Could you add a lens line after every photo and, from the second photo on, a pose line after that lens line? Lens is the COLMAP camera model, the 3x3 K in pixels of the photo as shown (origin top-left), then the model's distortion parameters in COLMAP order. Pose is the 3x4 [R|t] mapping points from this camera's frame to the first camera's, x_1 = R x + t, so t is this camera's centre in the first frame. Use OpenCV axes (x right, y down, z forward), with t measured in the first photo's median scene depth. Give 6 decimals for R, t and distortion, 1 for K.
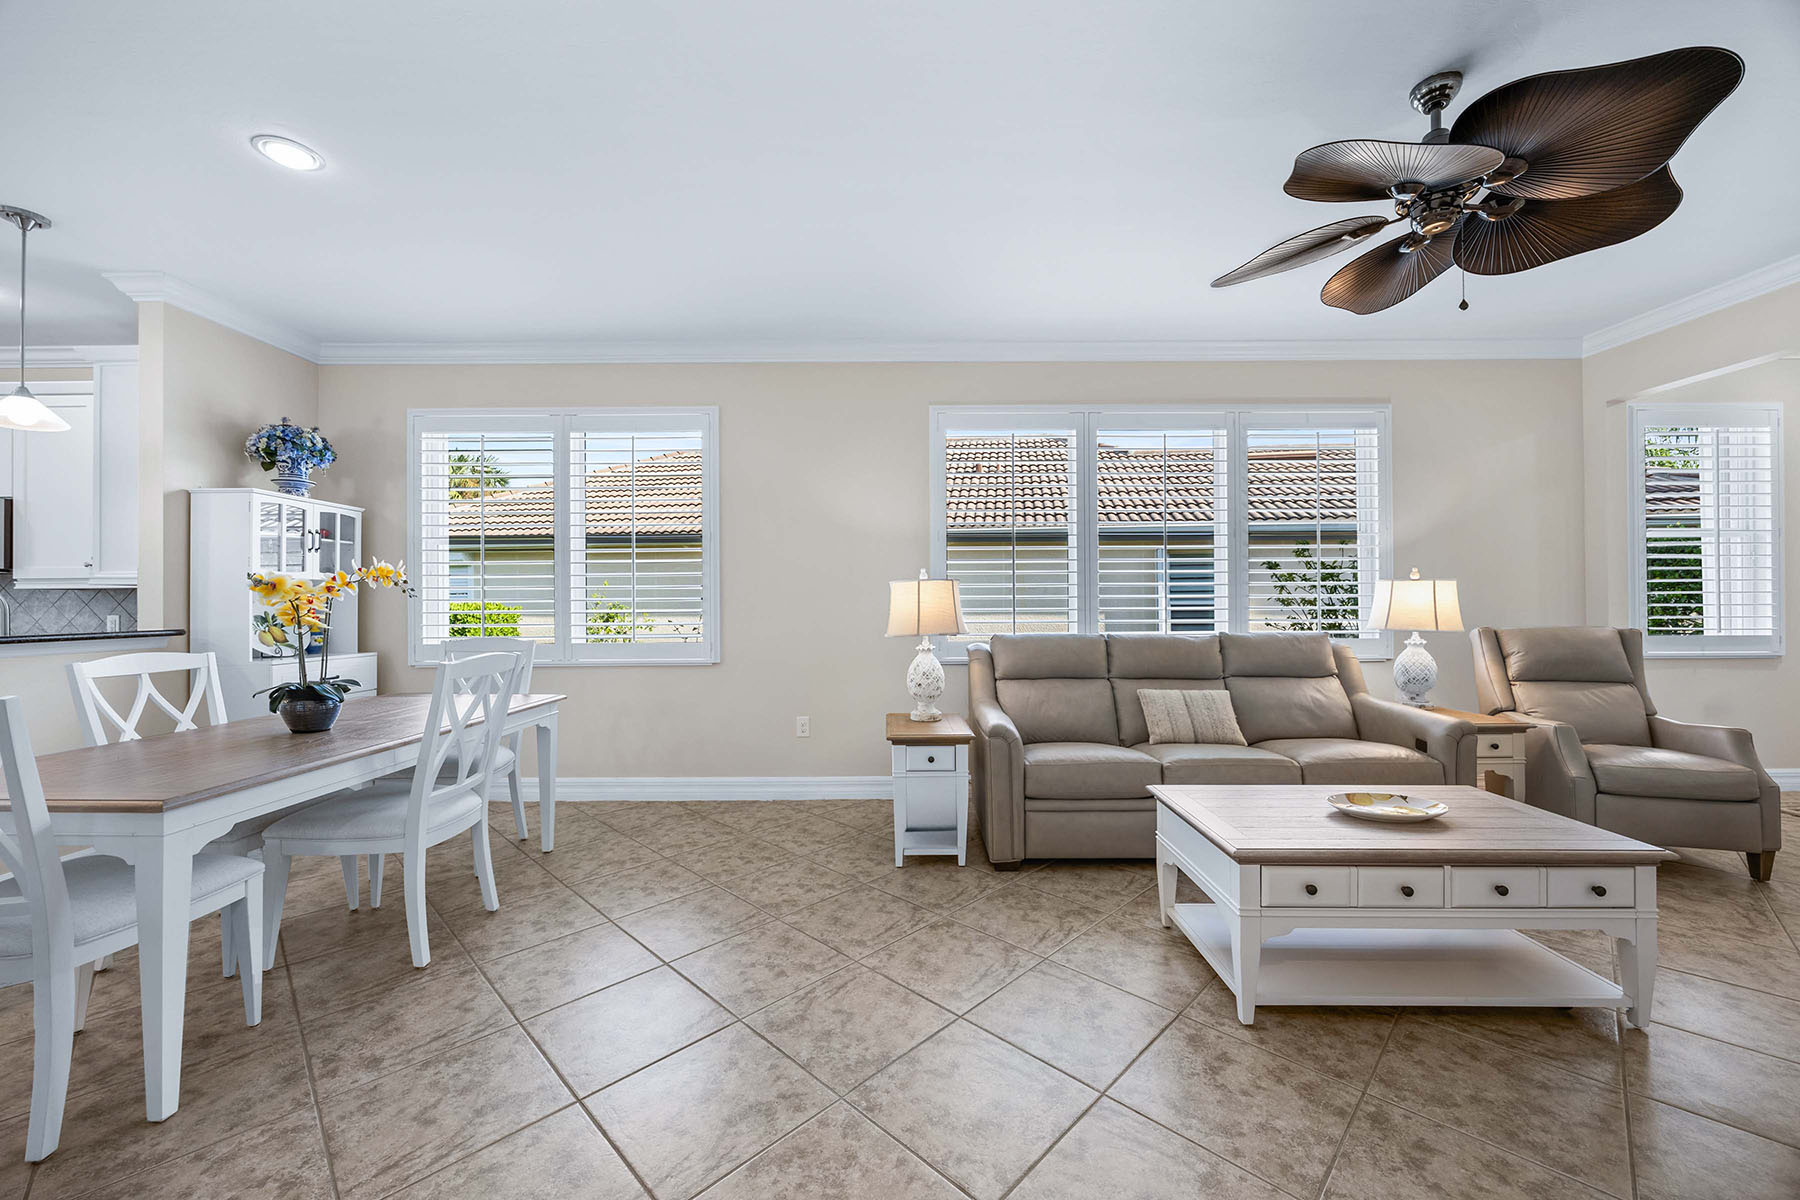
lens RADIAL K [[682.7, 0, 895.5], [0, 682.7, 599.8], [0, 0, 1]] dist [-0.004163, 0.000738]
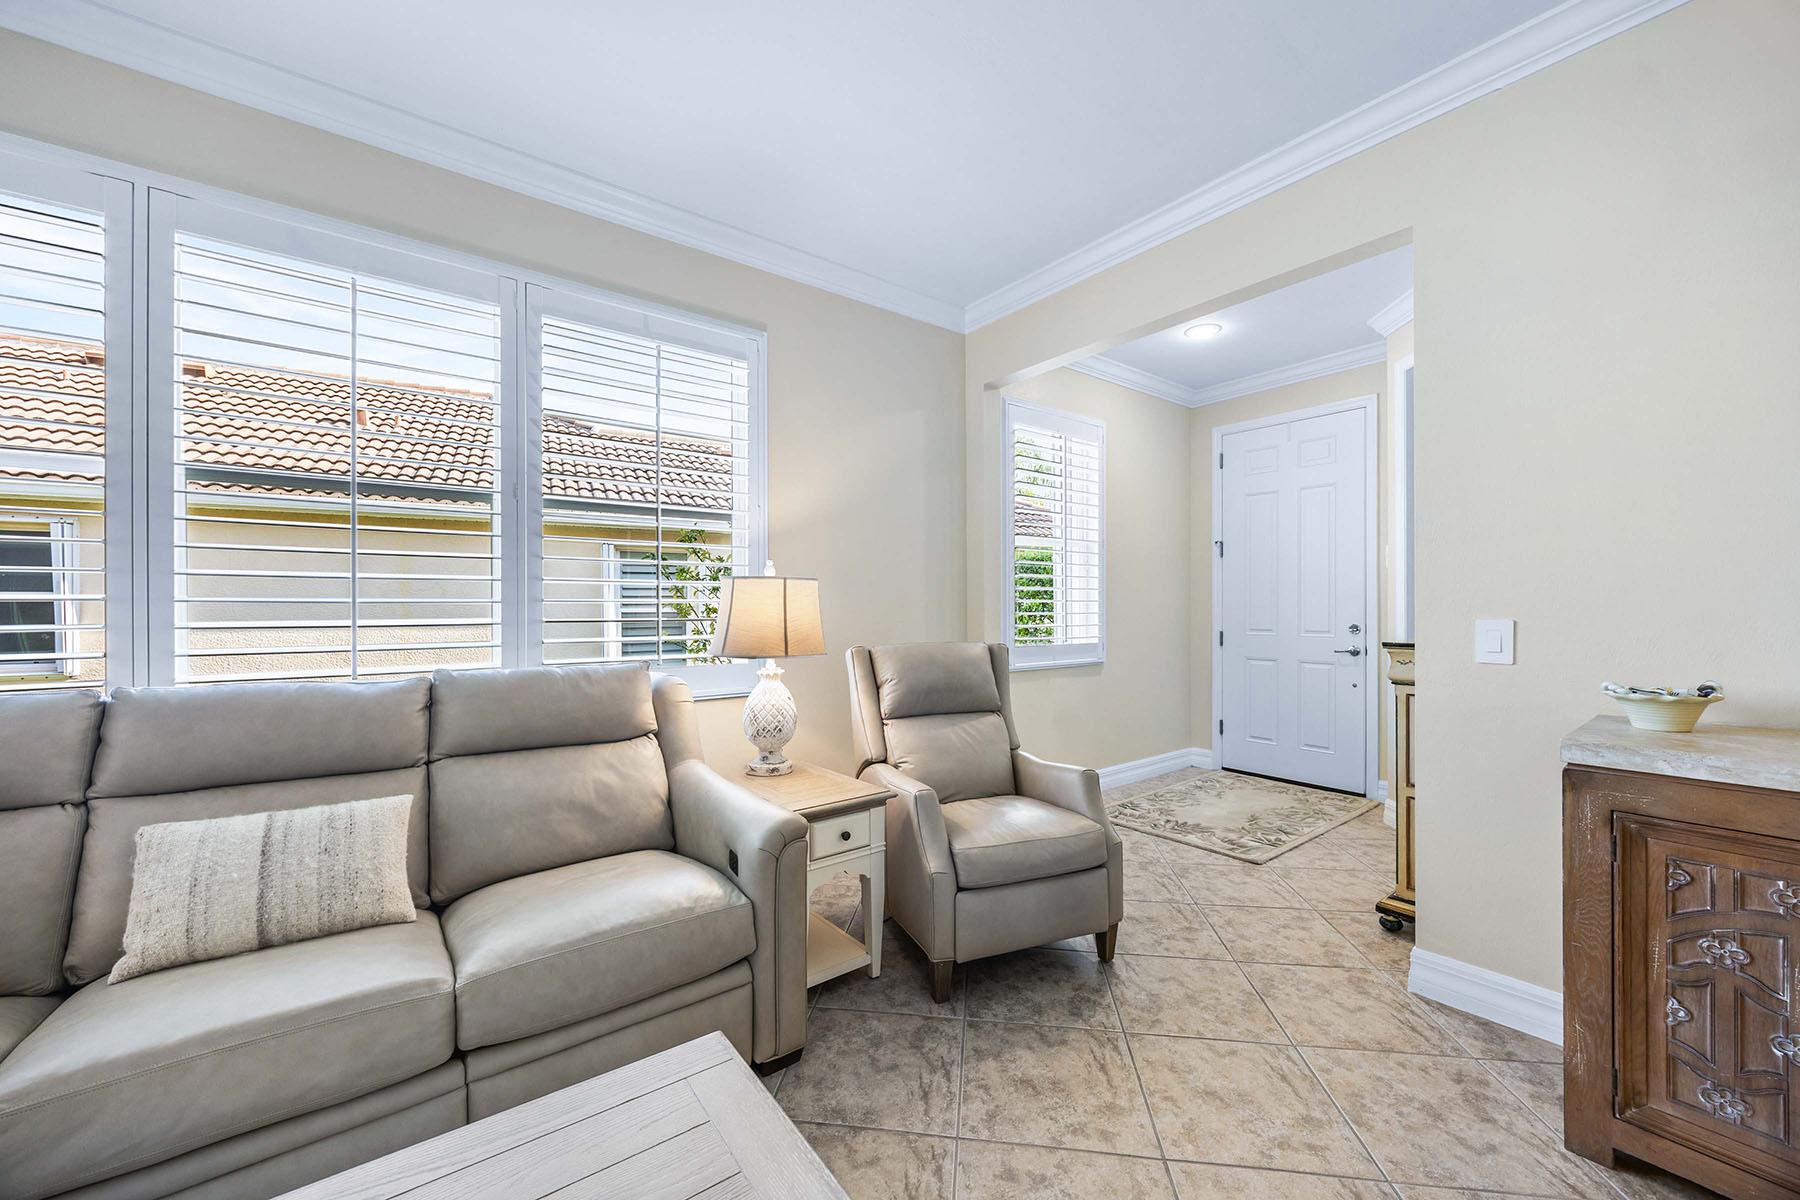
lens RADIAL K [[682.7, 0, 896.5], [0, 682.7, 608.4], [0, 0, 1]] dist [-0.004163, 0.000738]
pose [[0.794934, 0.002492, 0.606691, 0.490873], [-0.003485, 0.999994, 0.000460, -0.000537], [-0.606686, -0.002480, 0.794938, 0.426885]]
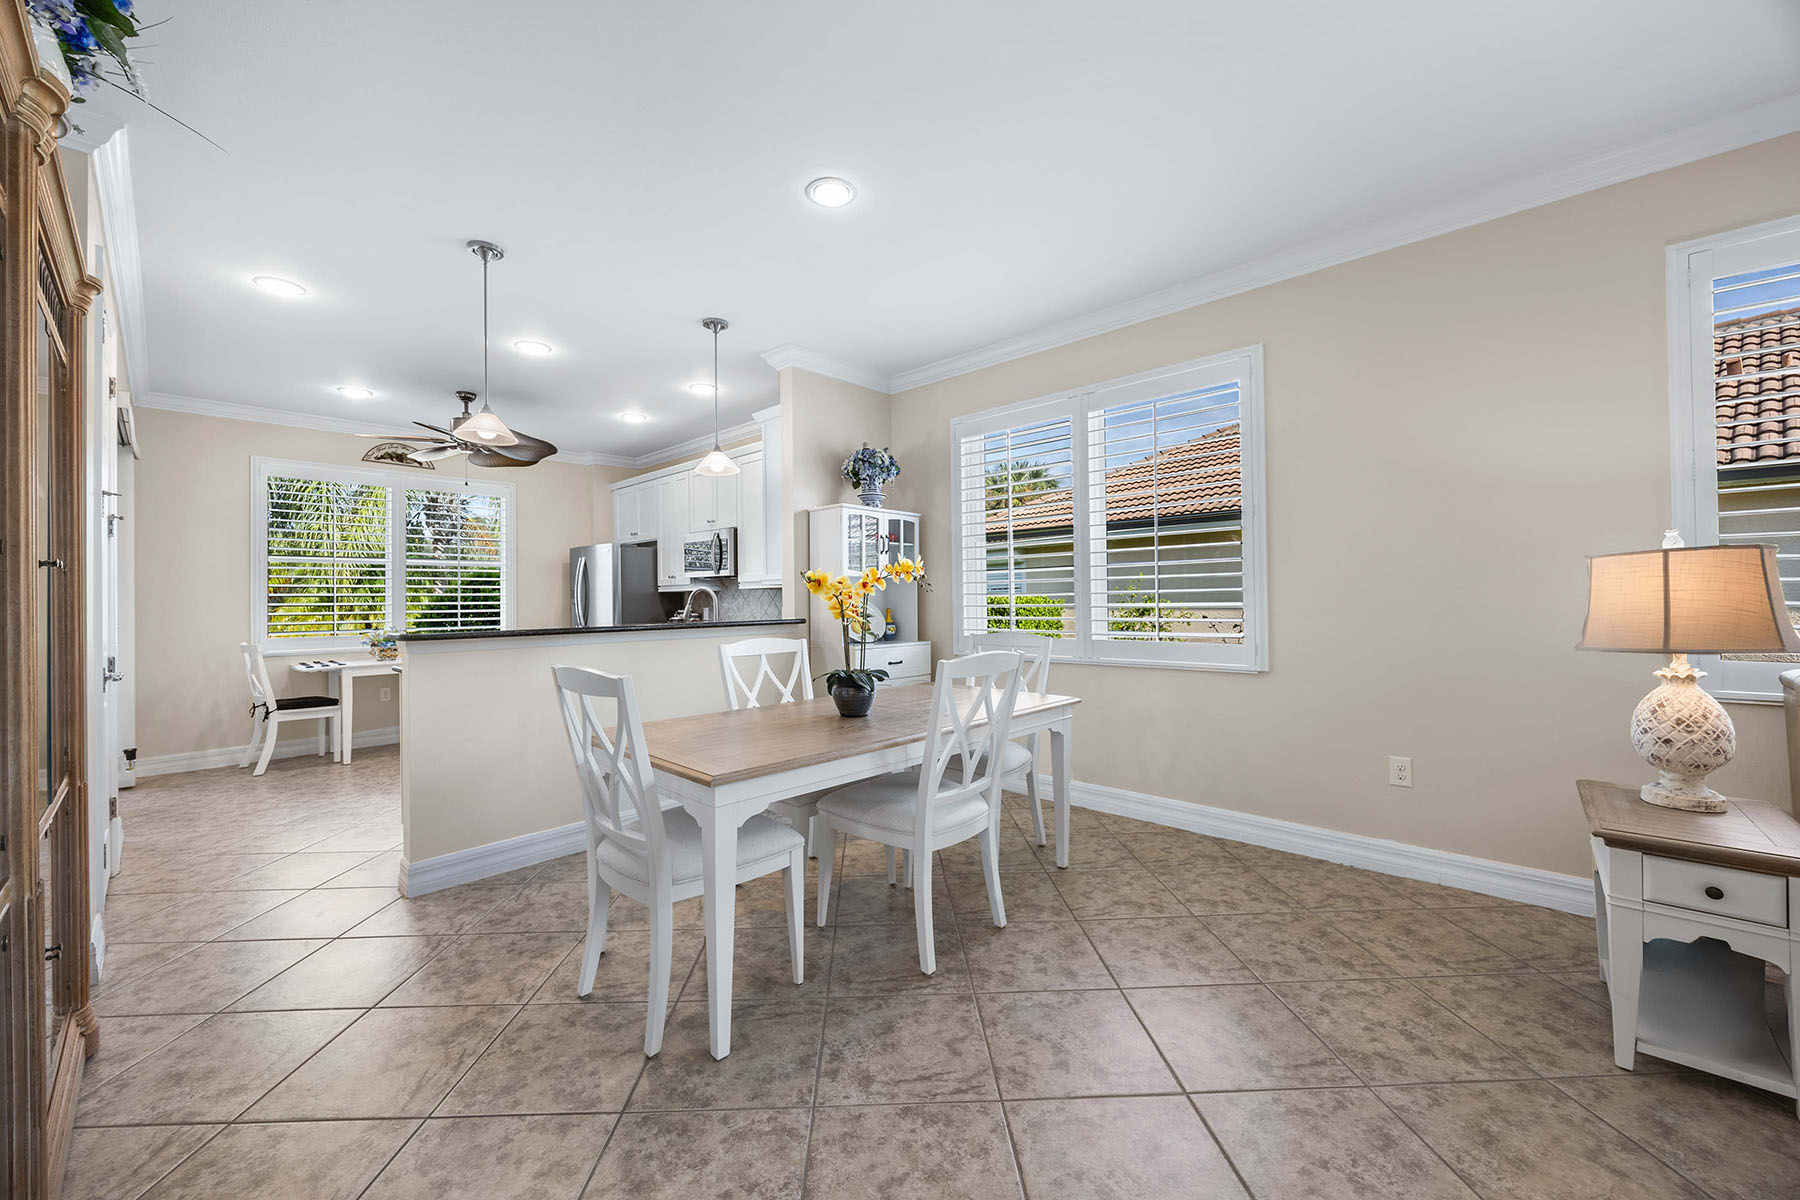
lens RADIAL K [[682.7, 0, 897.6], [0, 682.7, 593.8], [0, 0, 1]] dist [-0.004163, 0.000738]
pose [[0.728551, -0.009149, -0.684931, -0.039174], [0.010651, 0.999941, -0.002028, 0.001087], [0.684909, -0.005818, 0.728605, 0.176837]]
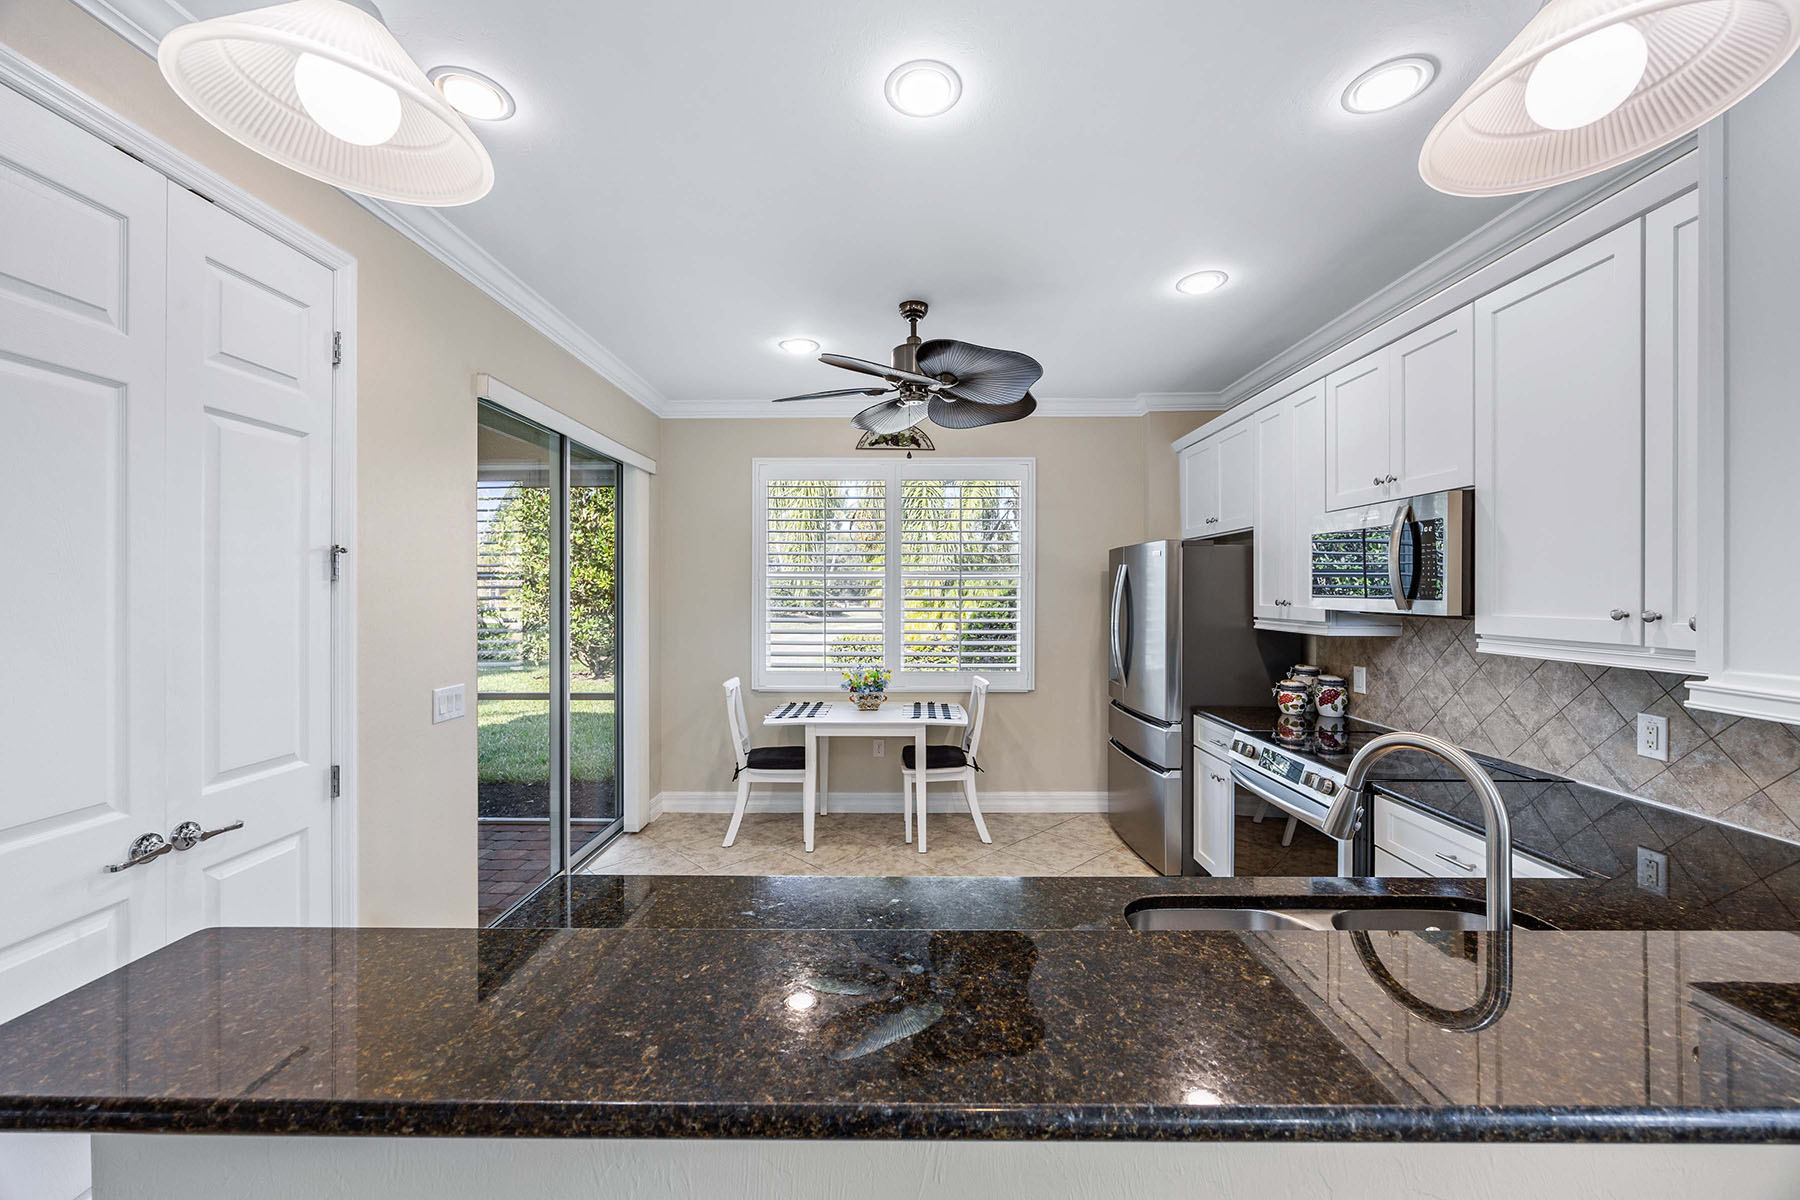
lens RADIAL K [[682.7, 0, 902.4], [0, 682.7, 594.3], [0, 0, 1]] dist [-0.004163, 0.000738]
pose [[-0.011329, 0.012603, -0.999856, -0.831536], [0.003483, 0.999915, 0.012564, -0.080229], [0.999930, -0.003340, -0.011372, 0.606509]]
